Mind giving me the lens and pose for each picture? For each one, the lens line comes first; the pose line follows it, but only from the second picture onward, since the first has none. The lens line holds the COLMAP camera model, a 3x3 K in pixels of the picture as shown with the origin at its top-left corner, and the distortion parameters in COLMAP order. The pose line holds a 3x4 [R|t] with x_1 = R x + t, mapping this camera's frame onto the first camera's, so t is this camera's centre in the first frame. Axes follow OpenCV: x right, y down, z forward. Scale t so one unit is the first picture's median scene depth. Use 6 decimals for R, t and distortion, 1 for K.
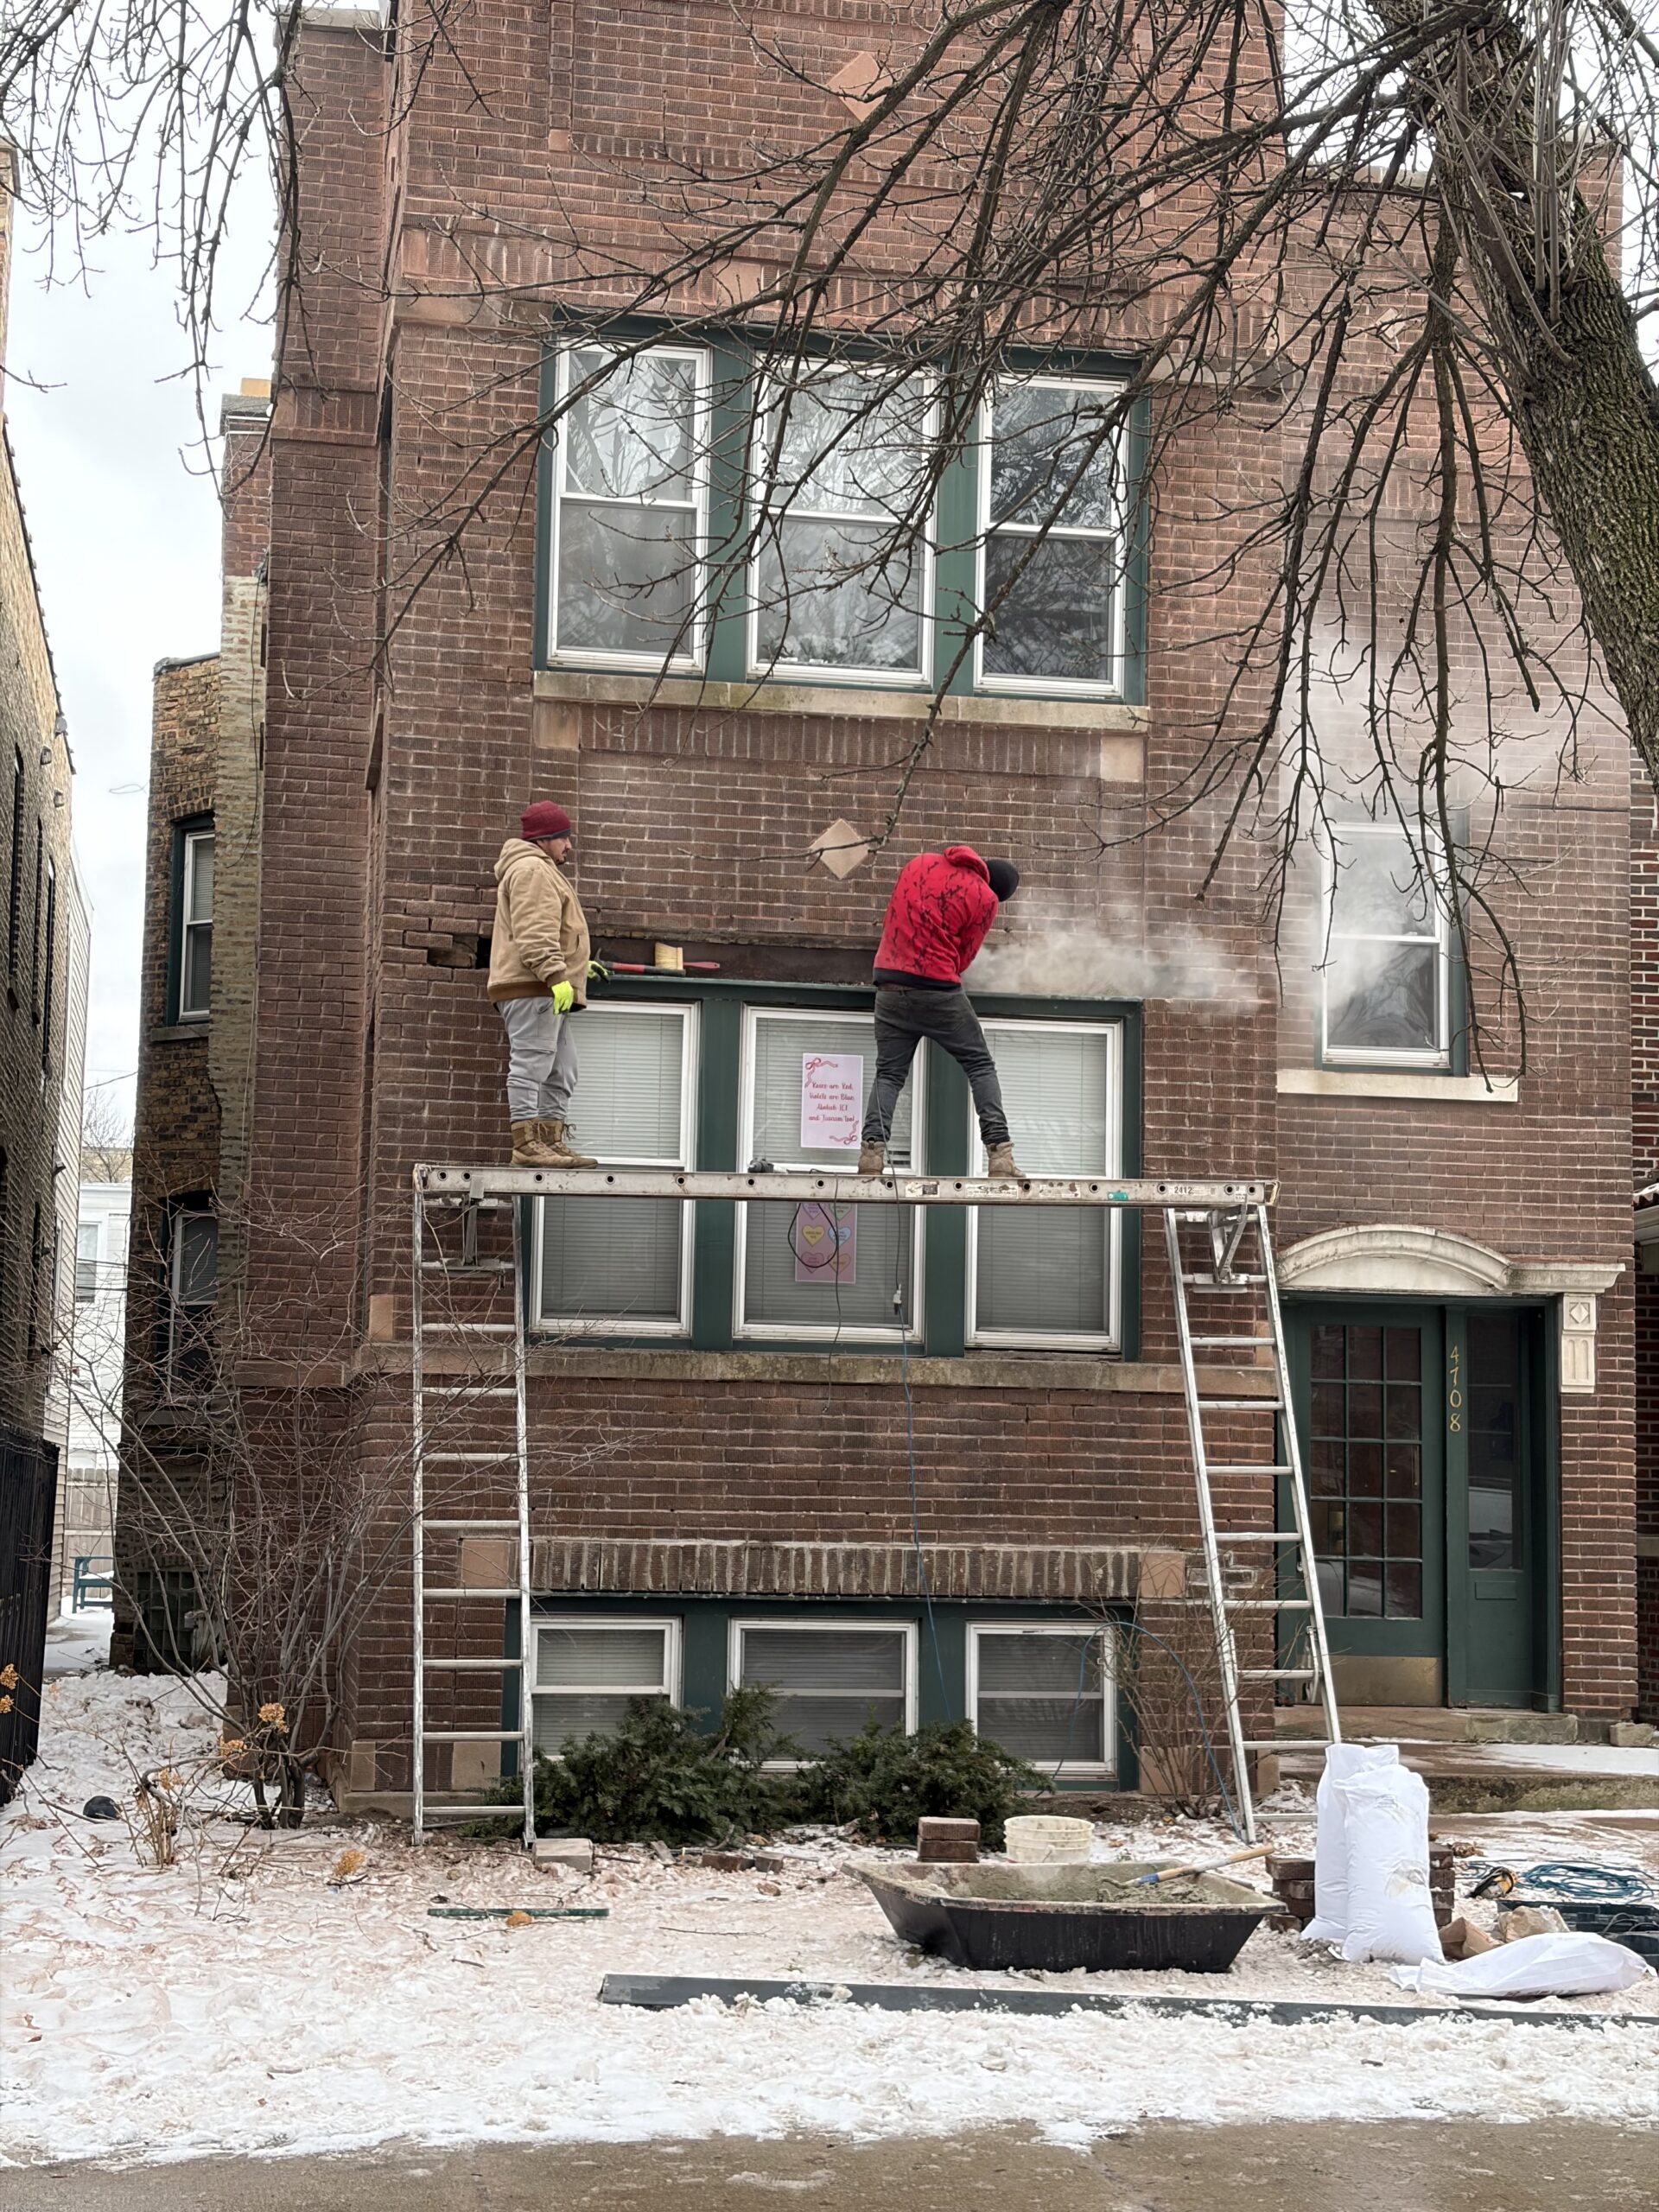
lens RADIAL K [[3408.3, 0, 811.0], [0, 3408.3, 1143.9], [0, 0, 1]] dist [0.289654, -1.102404]
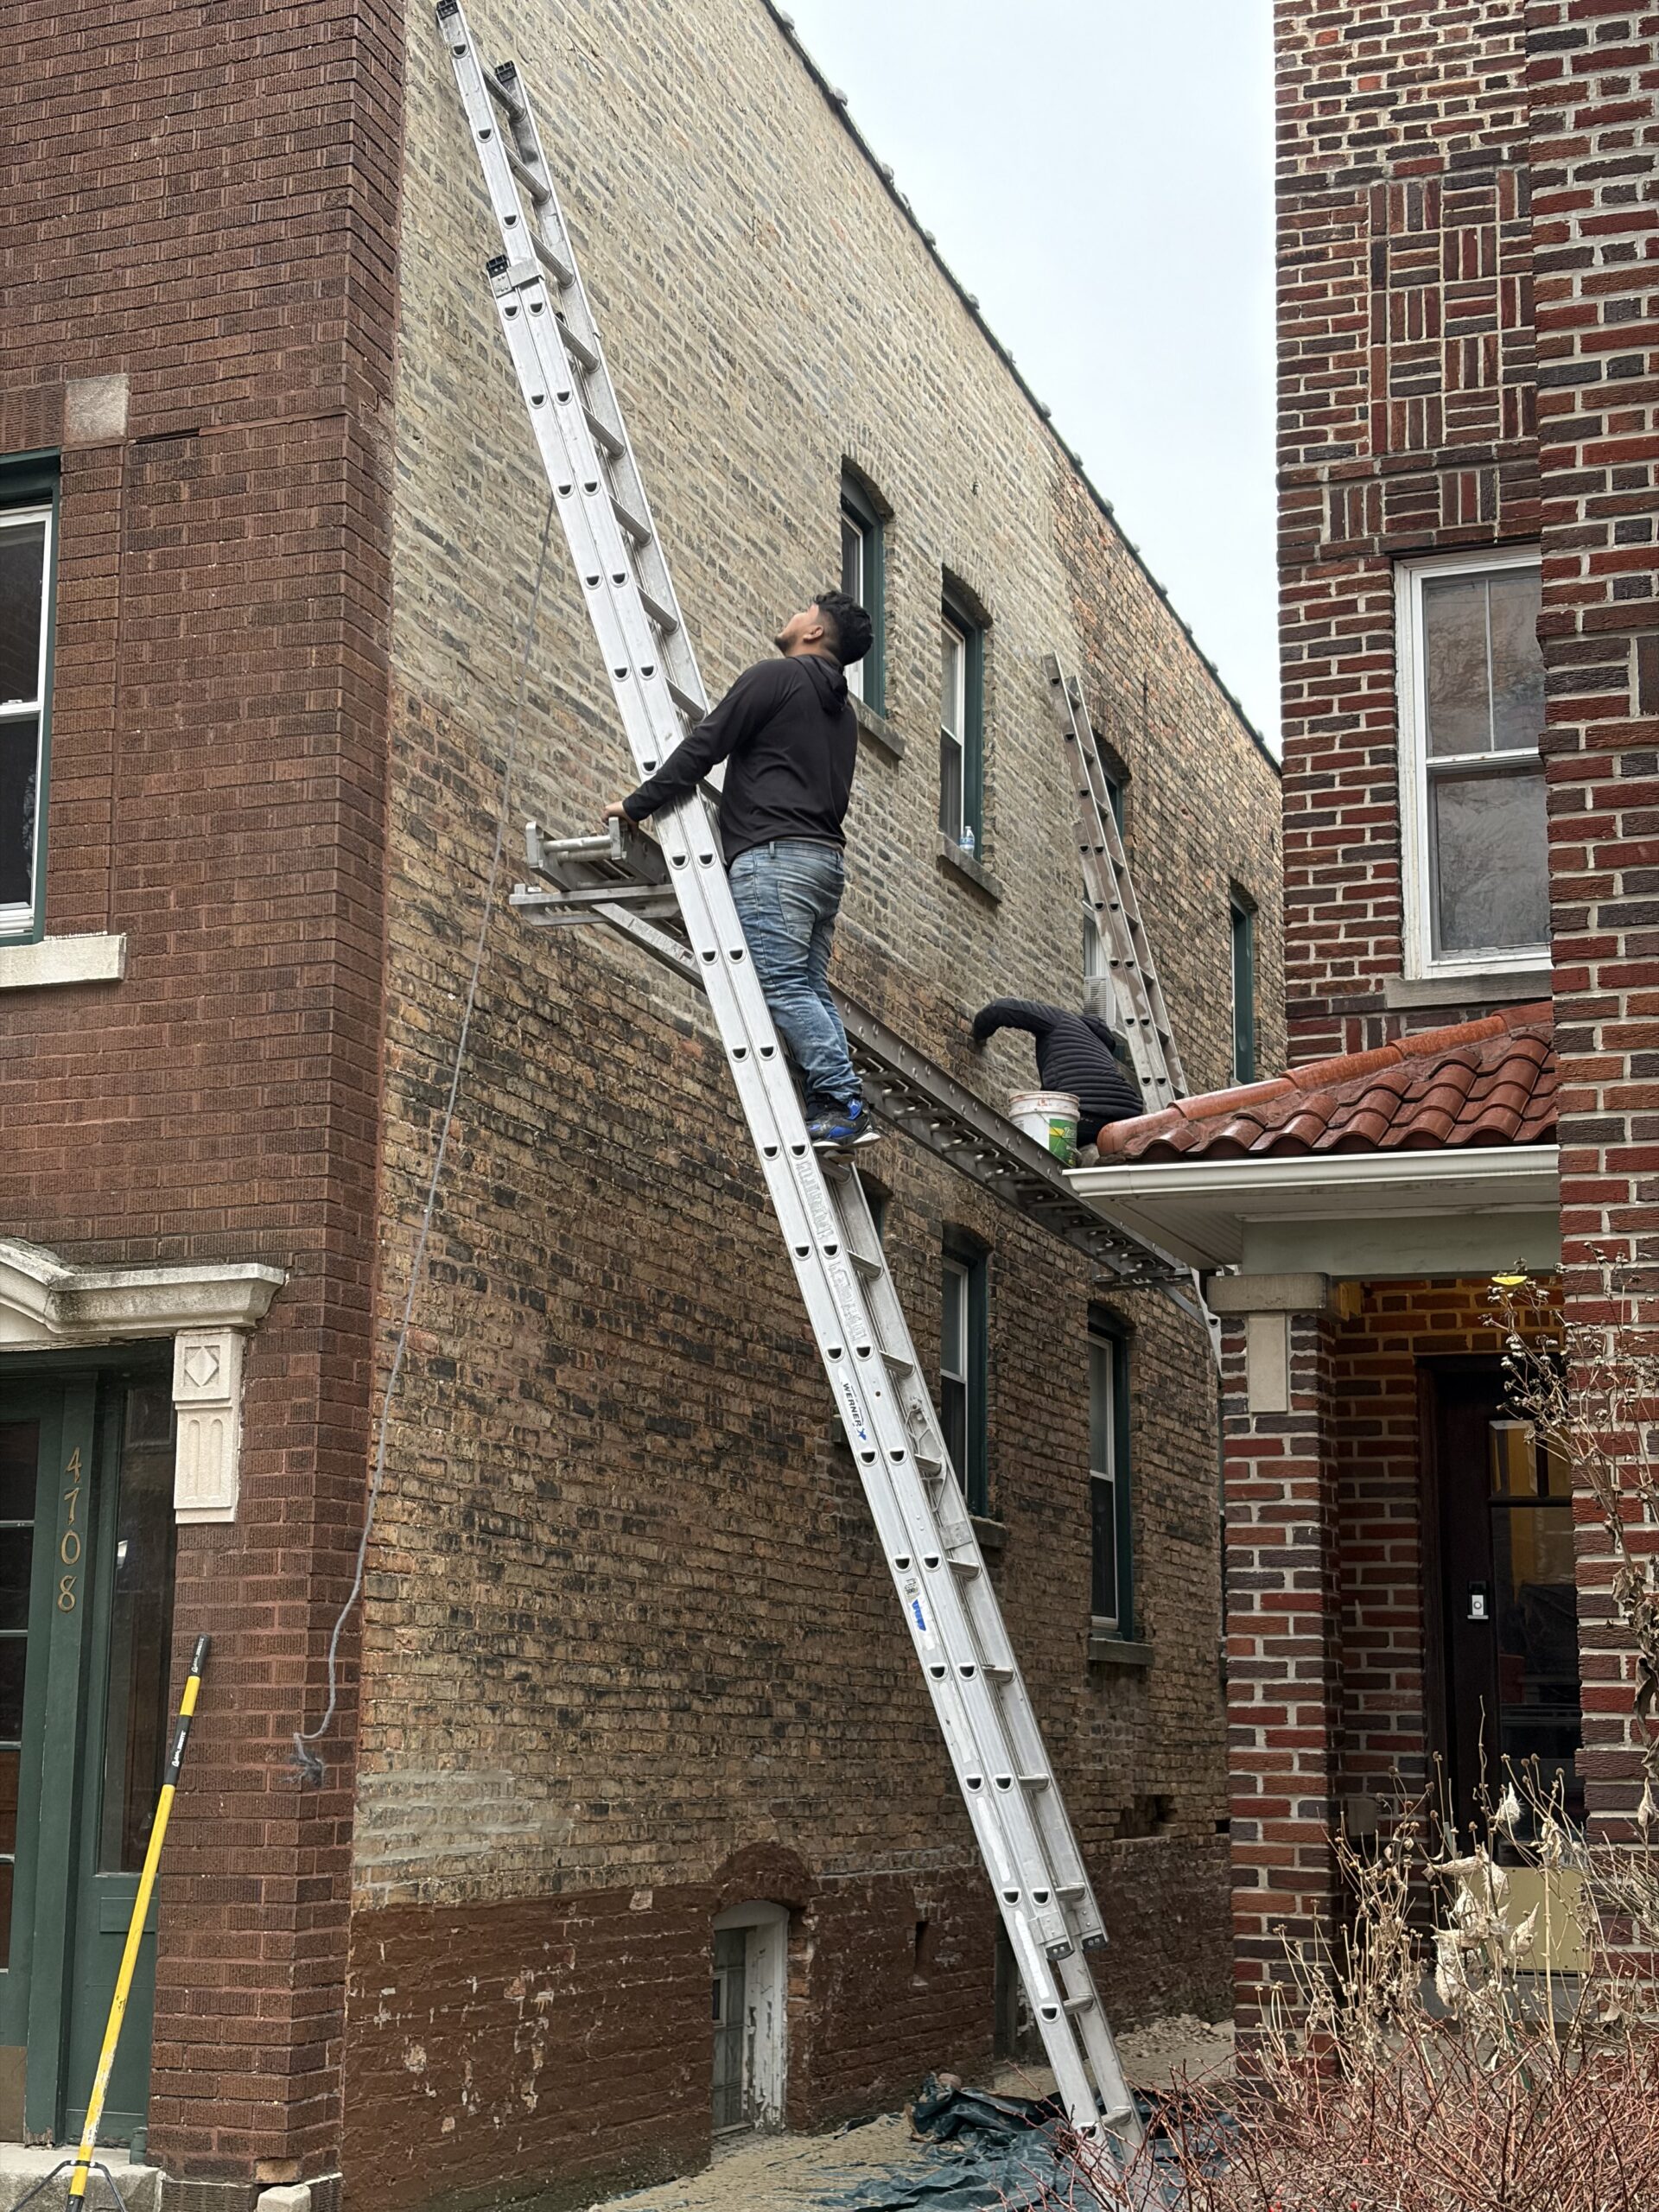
lens RADIAL K [[3410.4, 0, 850.1], [0, 3410.4, 1107.5], [0, 0, 1]] dist [0.313274, -1.255326]
pose [[0.871102, -0.103606, -0.480049, 0.674740], [0.062740, 0.992961, -0.100456, 0.082725], [0.487078, 0.057389, 0.871471, 0.720304]]
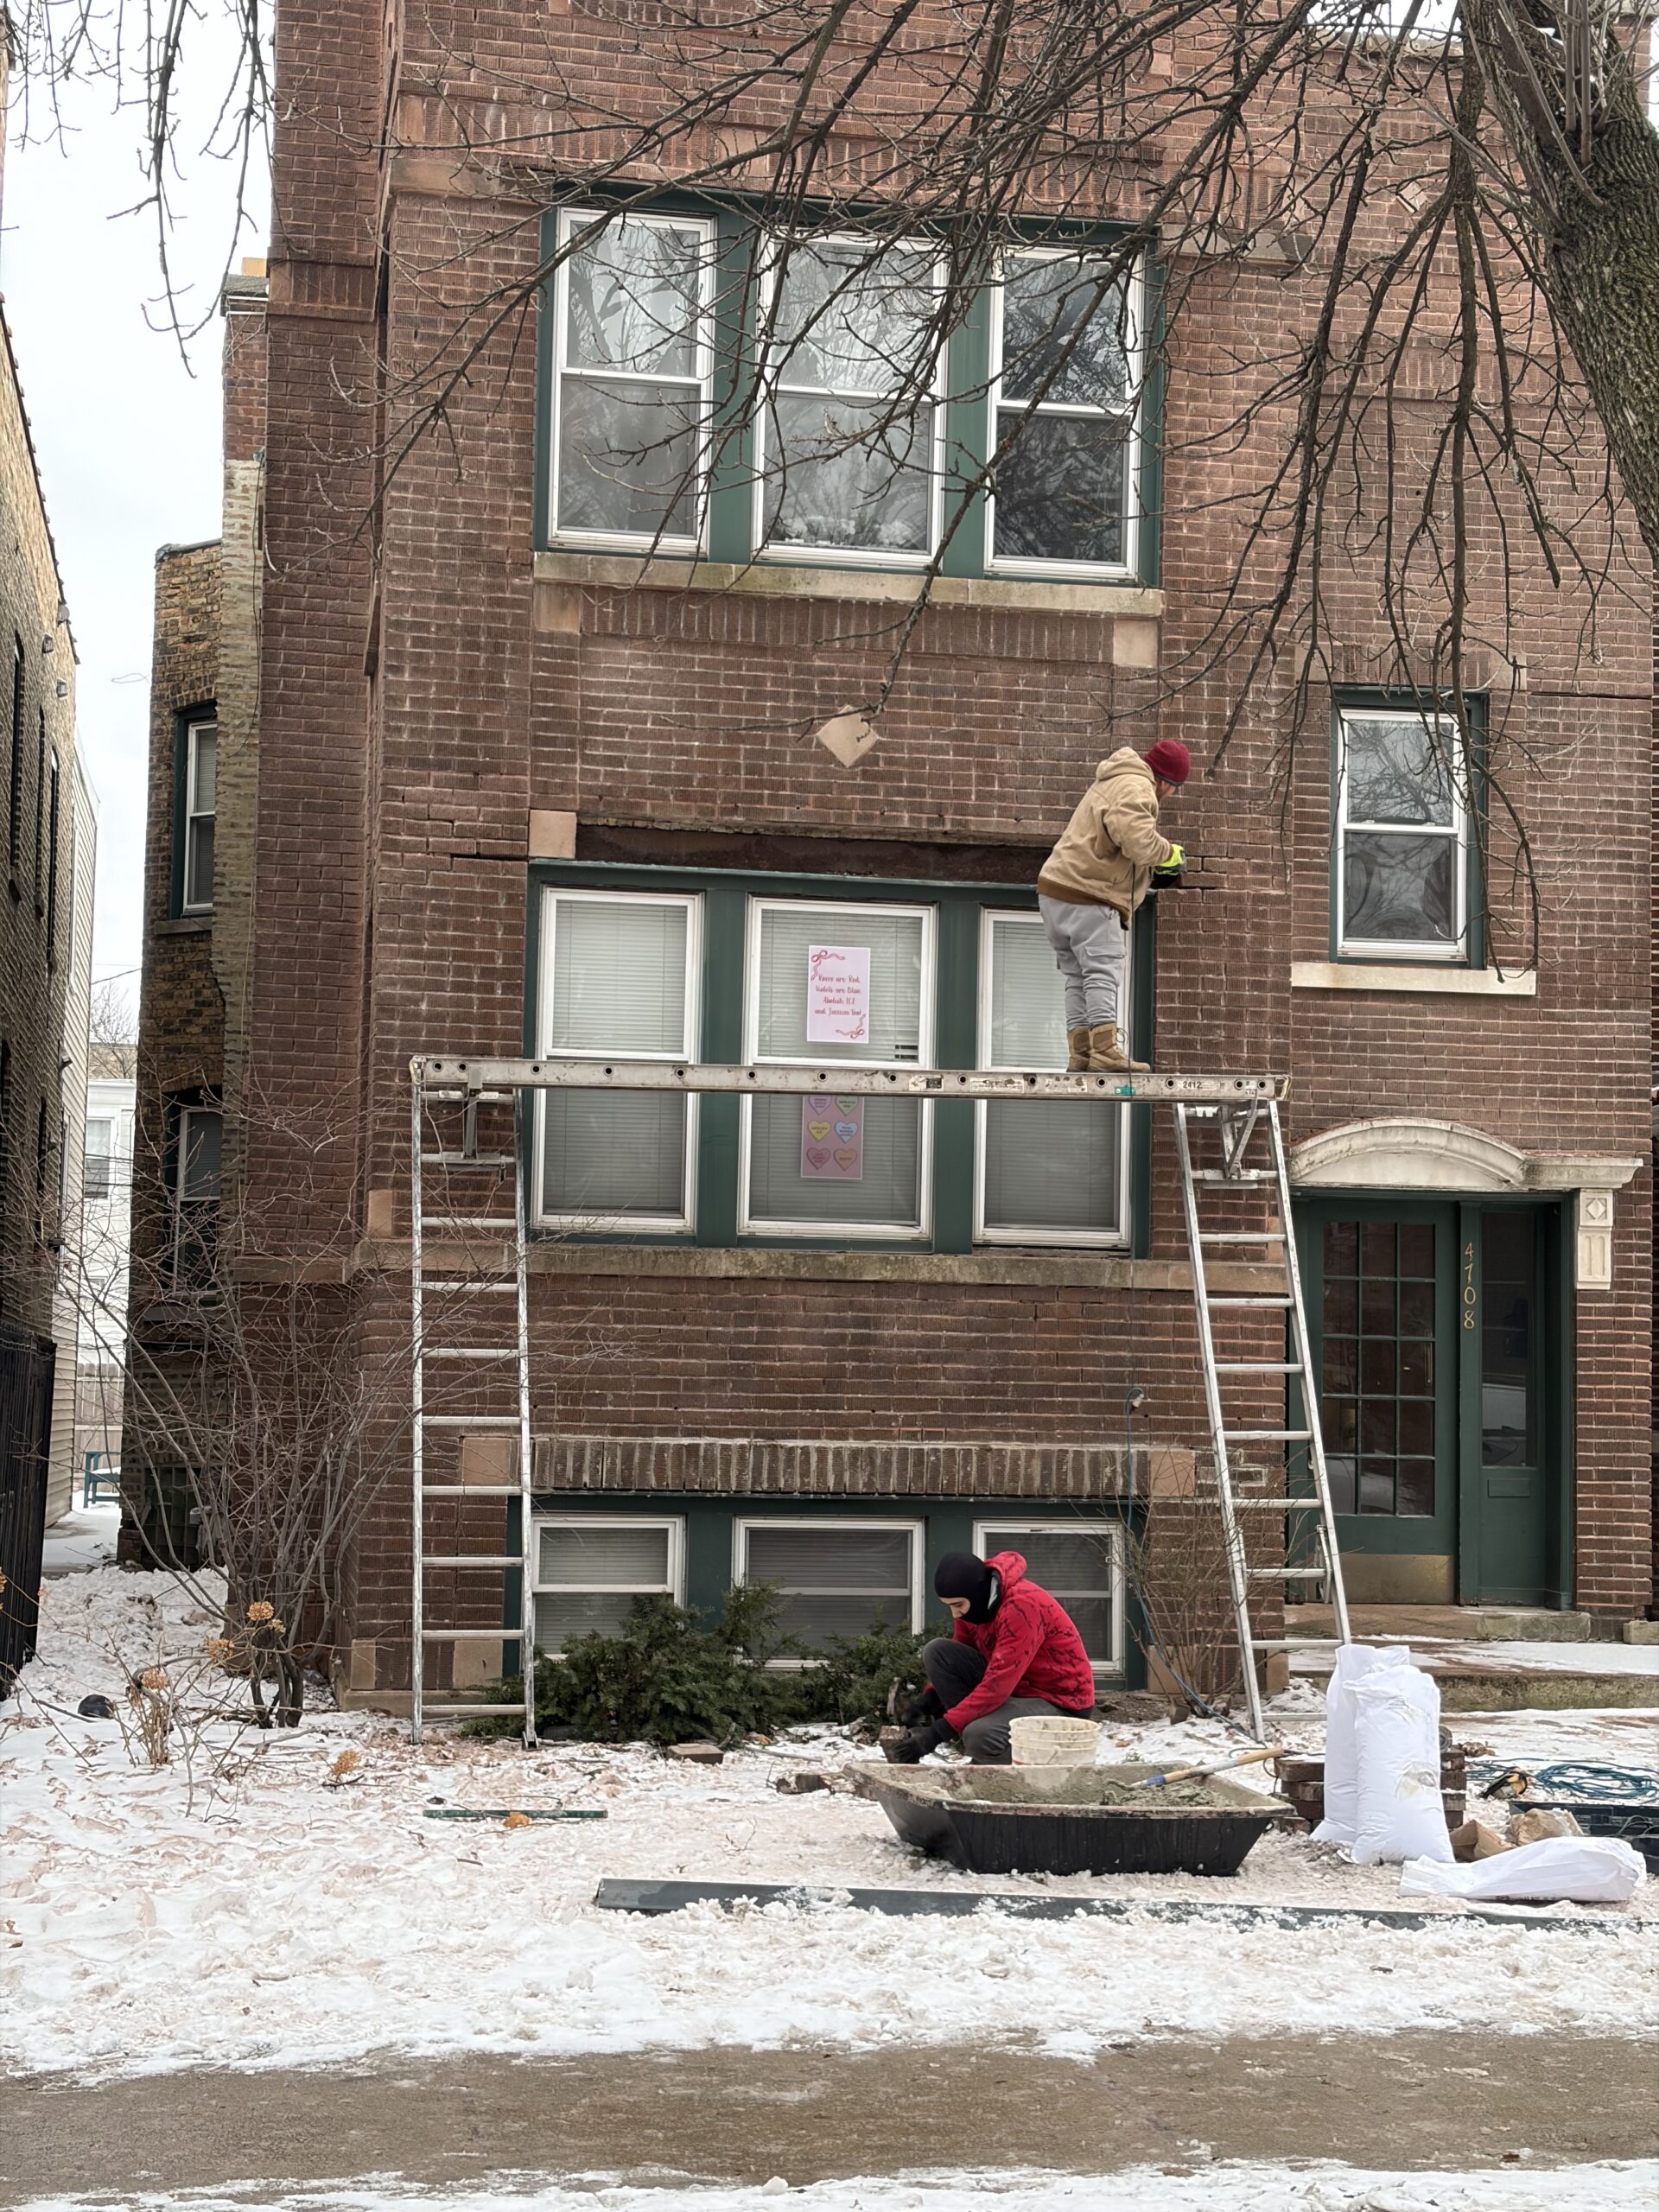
lens RADIAL K [[3389.6, 0, 819.9], [0, 3389.6, 1147.8], [0, 0, 1]] dist [0.270758, -0.909128]
pose [[0.999996, 0.000871, -0.002549, 0.003409], [-0.000792, 0.999525, 0.030818, 0.001682], [0.002575, -0.030816, 0.999522, 0.021619]]
